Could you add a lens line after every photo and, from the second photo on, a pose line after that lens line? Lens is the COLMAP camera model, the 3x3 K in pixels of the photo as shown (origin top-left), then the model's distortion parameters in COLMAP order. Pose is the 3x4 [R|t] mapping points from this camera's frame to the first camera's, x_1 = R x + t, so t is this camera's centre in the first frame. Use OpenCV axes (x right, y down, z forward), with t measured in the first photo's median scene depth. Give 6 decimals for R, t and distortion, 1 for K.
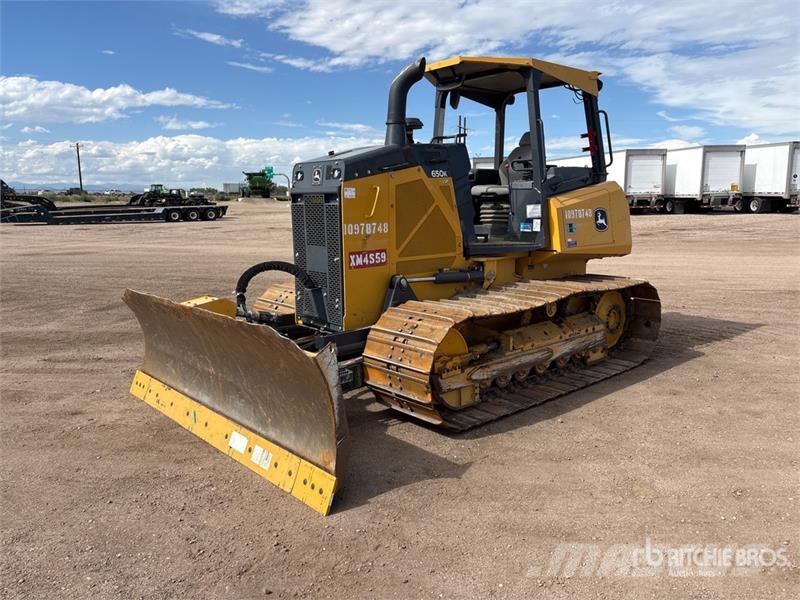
lens RADIAL K [[612.3, 0, 405.9], [0, 612.3, 299.7], [0, 0, 1]] dist [0.055377, -0.073051]
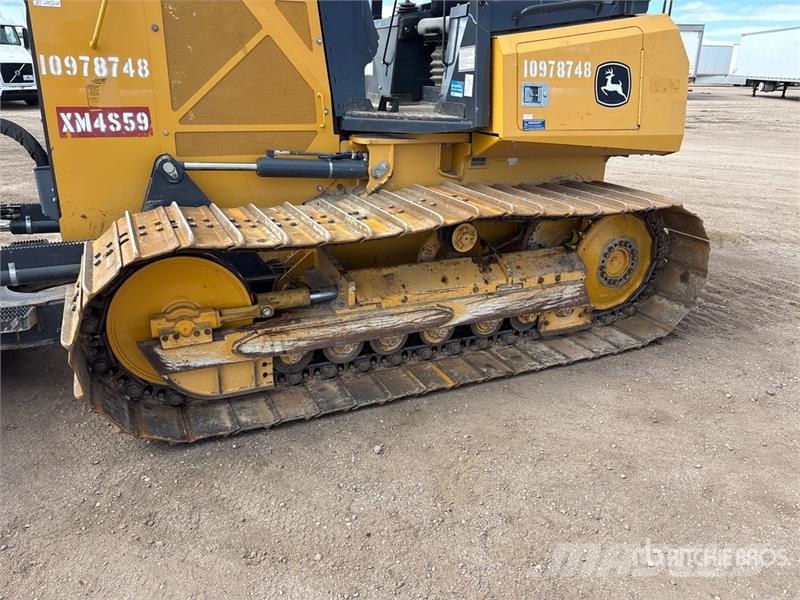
lens RADIAL K [[611.5, 0, 412.9], [0, 611.5, 296.4], [0, 0, 1]] dist [0.052221, -0.079139]
pose [[0.961371, 0.134193, -0.240329, 0.353263], [-0.087435, 0.976770, 0.195641, -0.041933], [0.261000, -0.167071, 0.950771, 0.458224]]
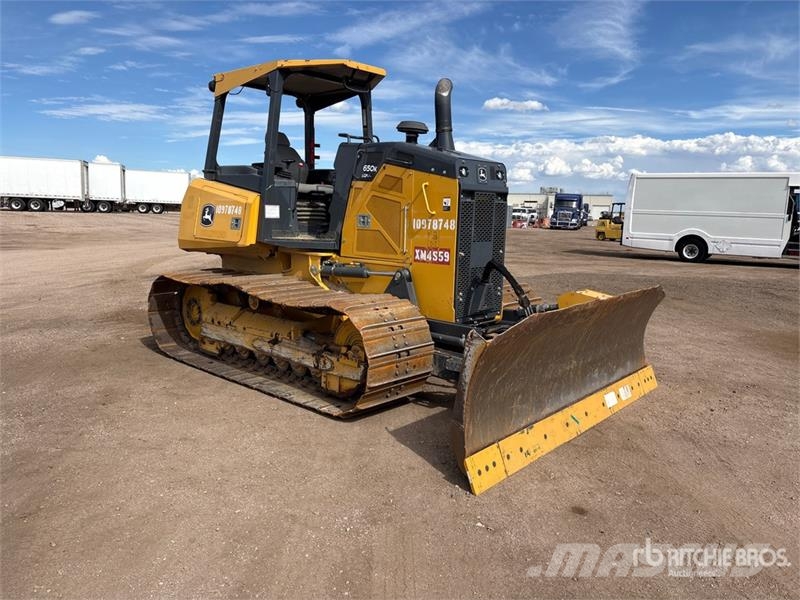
lens RADIAL K [[606.3, 0, 401.8], [0, 606.3, 303.8], [0, 0, 1]] dist [0.049022, -0.052674]
pose [[-0.117252, -0.143395, 0.982695, -1.092441], [0.136237, 0.977843, 0.158943, -0.158611], [-0.983713, 0.152516, -0.095118, 1.182458]]
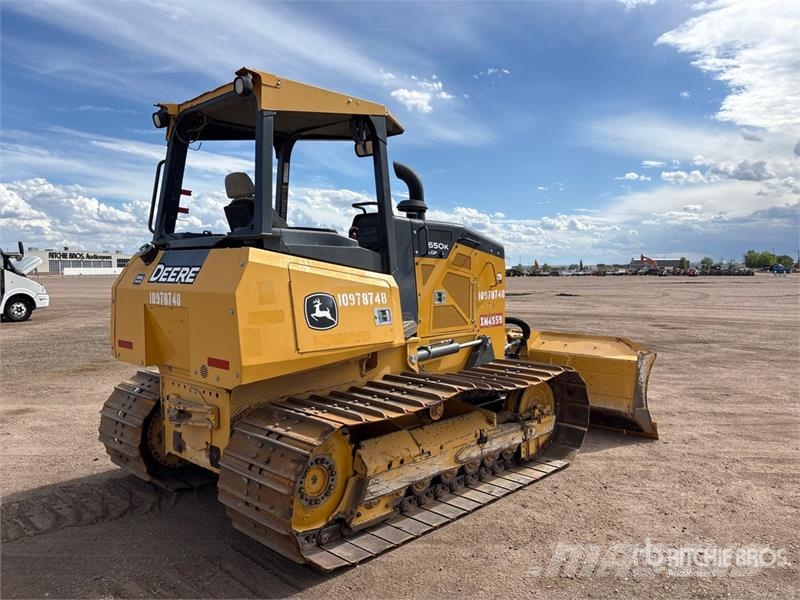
lens RADIAL K [[611.5, 0, 412.9], [0, 611.5, 296.4], [0, 0, 1]] dist [0.052221, -0.079139]
pose [[-0.994487, 0.016543, -0.103544, 0.115033], [-0.005414, 0.978058, 0.208261, -0.359007], [0.104717, 0.207674, -0.972577, 2.130255]]
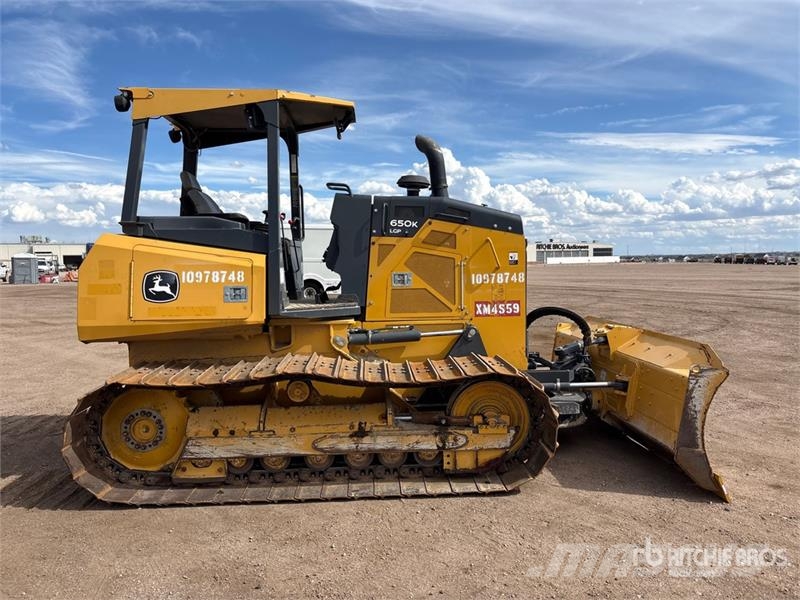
lens RADIAL K [[612.3, 0, 405.9], [0, 612.3, 299.7], [0, 0, 1]] dist [0.055377, -0.073051]
pose [[-0.788450, -0.016139, 0.614887, -0.634053], [0.123598, 0.975109, 0.184080, -0.286164], [-0.602553, 0.221136, -0.766830, 1.864553]]
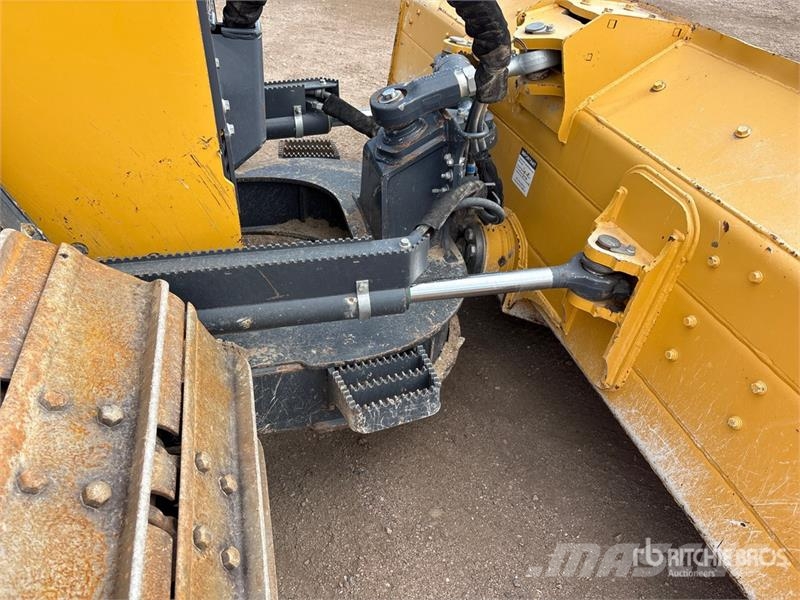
lens RADIAL K [[612.3, 0, 405.9], [0, 612.3, 299.7], [0, 0, 1]] dist [0.055377, -0.073051]
pose [[-0.893509, -0.281362, 0.349966, -0.329685], [0.053564, 0.707010, 0.705172, -0.113649], [-0.445838, 0.648824, -0.616649, 1.151525]]
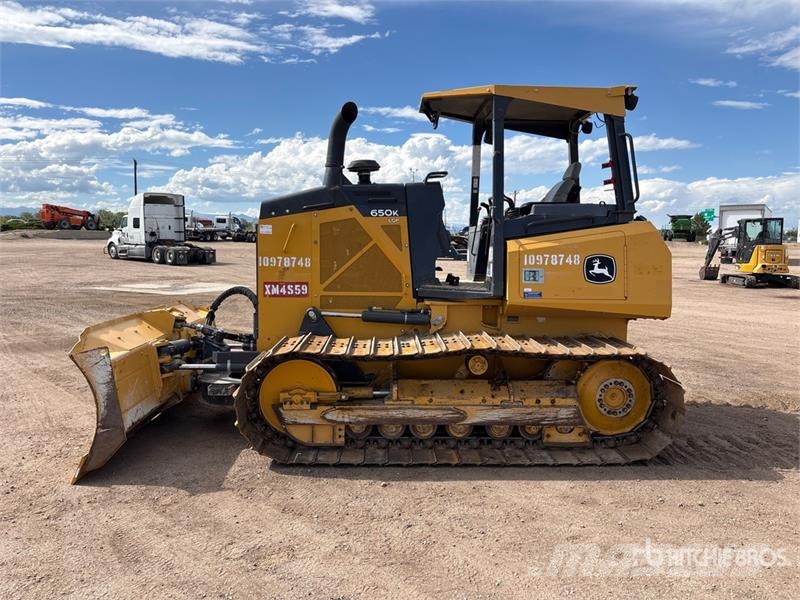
lens RADIAL K [[612.3, 0, 405.9], [0, 612.3, 299.7], [0, 0, 1]] dist [0.055377, -0.073051]
pose [[0.770209, 0.083630, -0.632285, 0.735161], [-0.126571, 0.991691, -0.023014, -0.047251], [0.625106, 0.097755, 0.774394, 0.271084]]
